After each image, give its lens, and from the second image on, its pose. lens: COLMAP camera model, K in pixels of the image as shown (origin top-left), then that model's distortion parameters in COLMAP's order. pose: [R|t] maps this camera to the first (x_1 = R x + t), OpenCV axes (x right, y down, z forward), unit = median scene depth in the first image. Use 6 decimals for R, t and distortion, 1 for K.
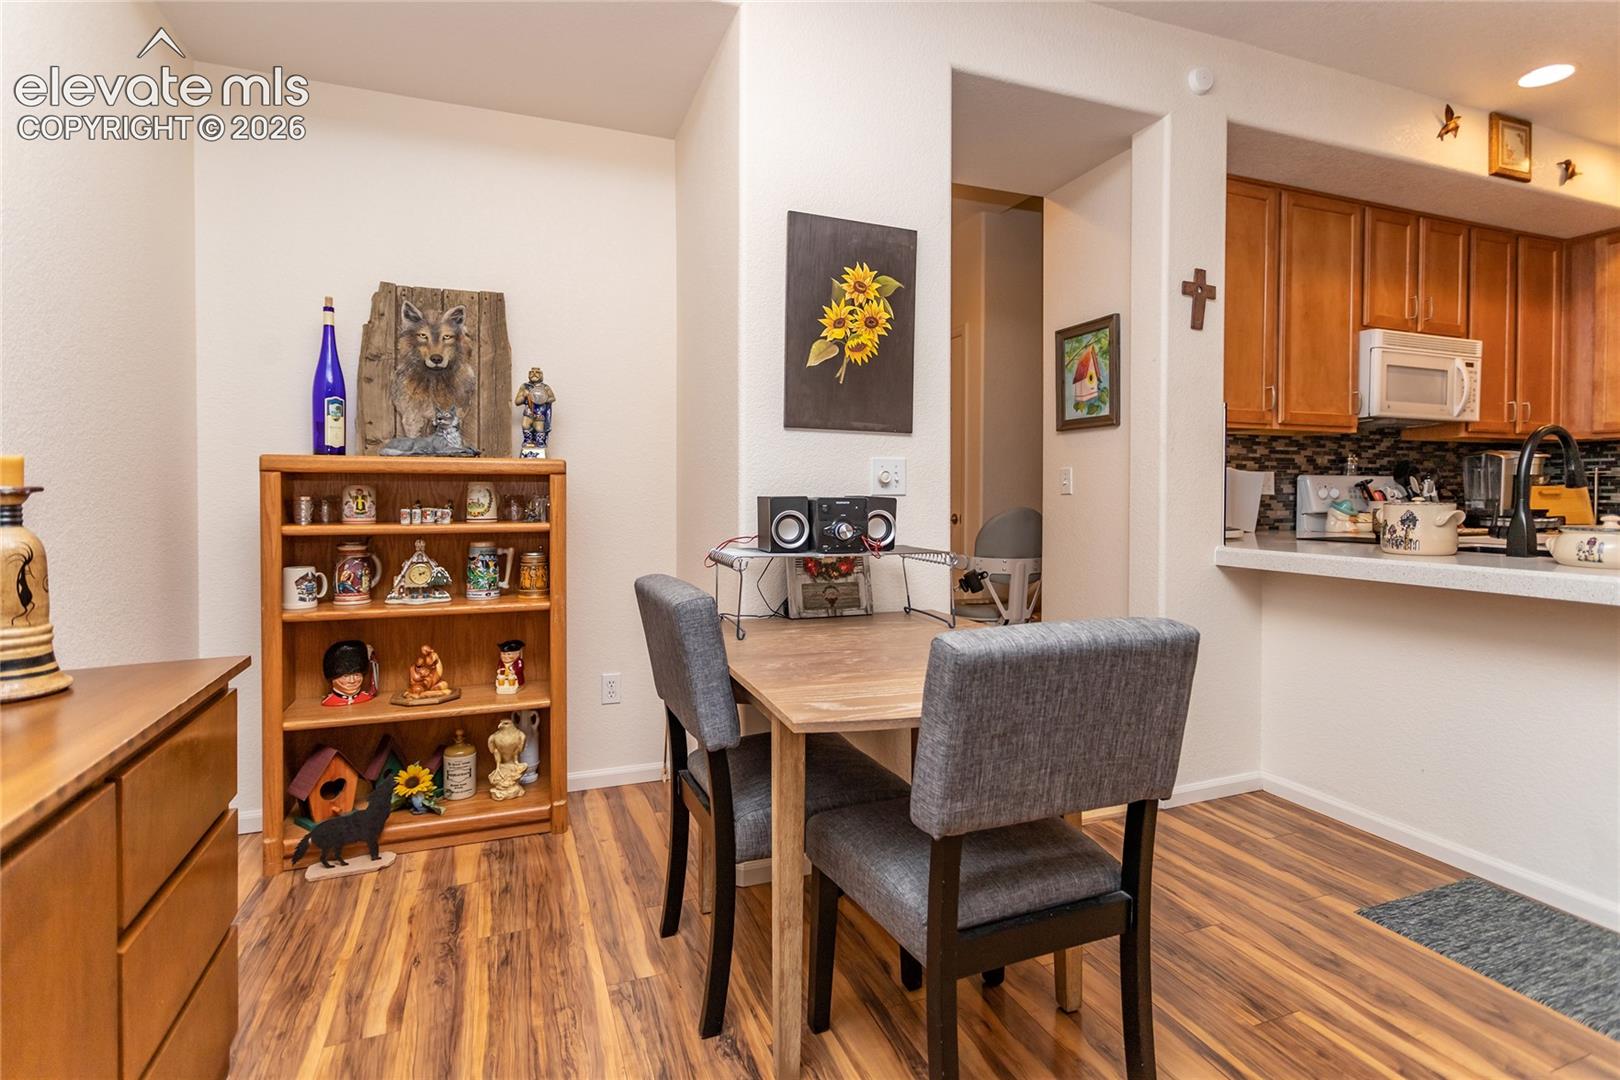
lens RADIAL K [[792.8, 0, 808.8], [0, 792.8, 507.6], [0, 0, 1]] dist [0.002115, 0.000294]
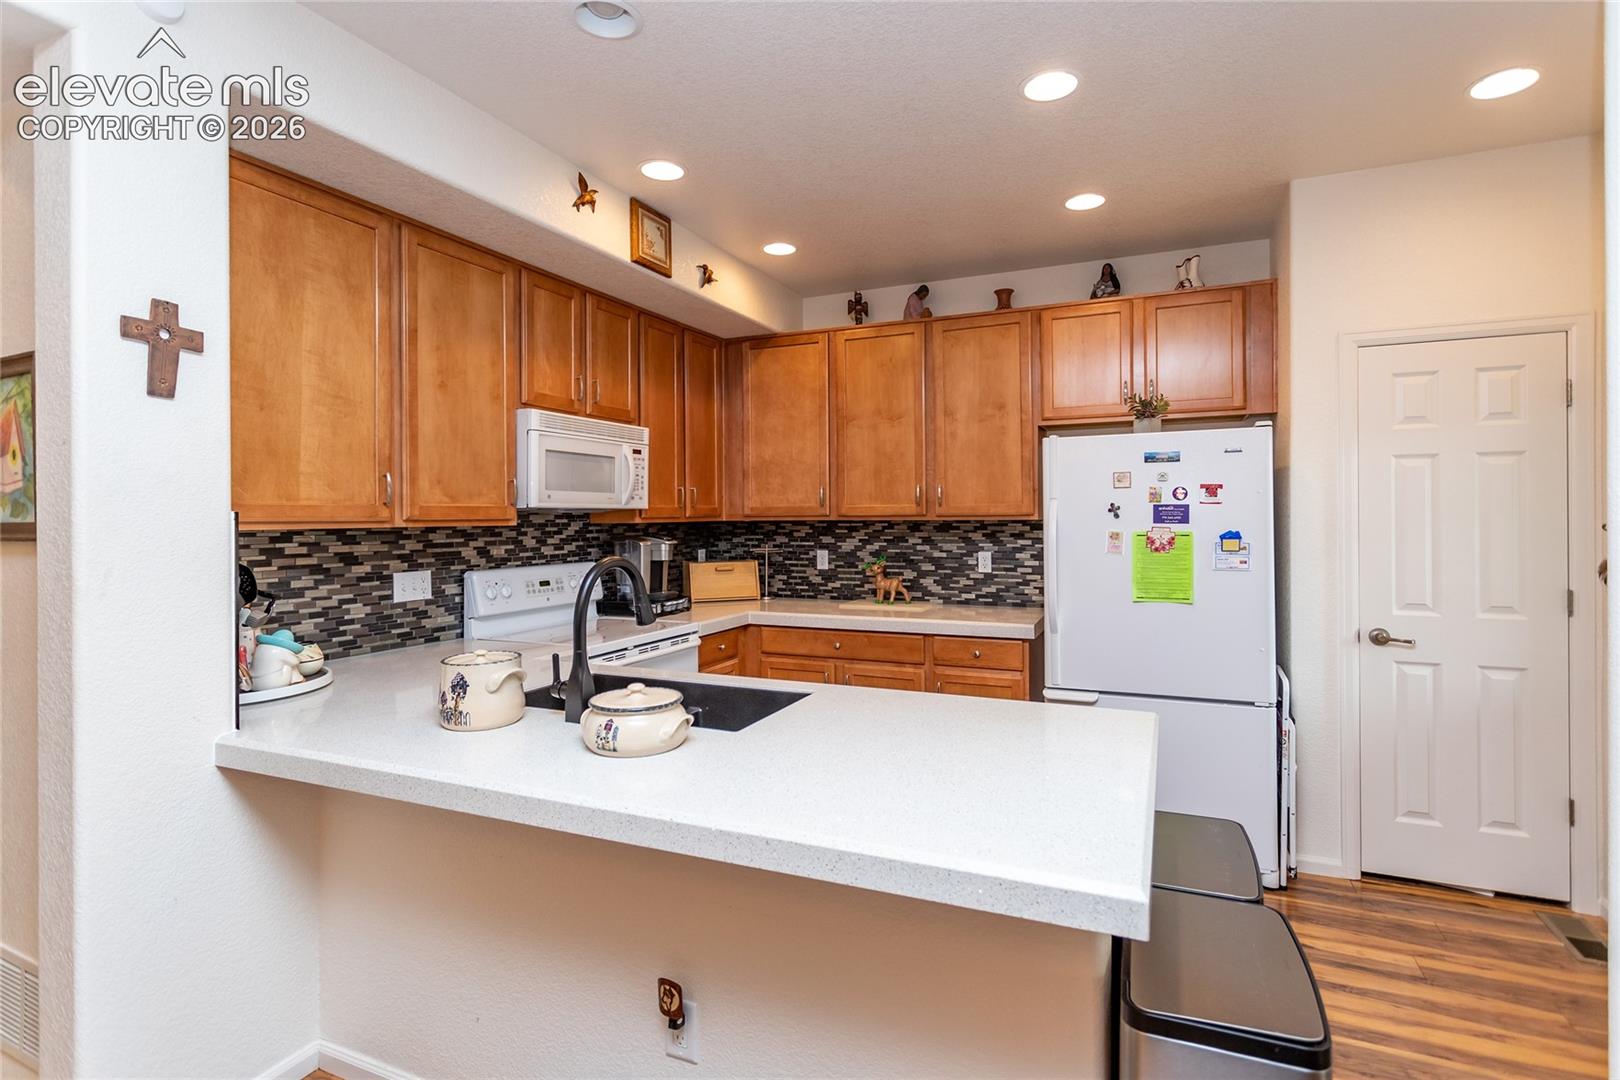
lens RADIAL K [[808.4, 0, 811.9], [0, 808.4, 525.1], [0, 0, 1]] dist [0.001200, 0.000521]
pose [[0.712957, -0.009315, 0.701146, 0.292600], [0.022868, 0.999689, -0.009971, -0.076425], [-0.700835, 0.023142, 0.712948, 0.140139]]
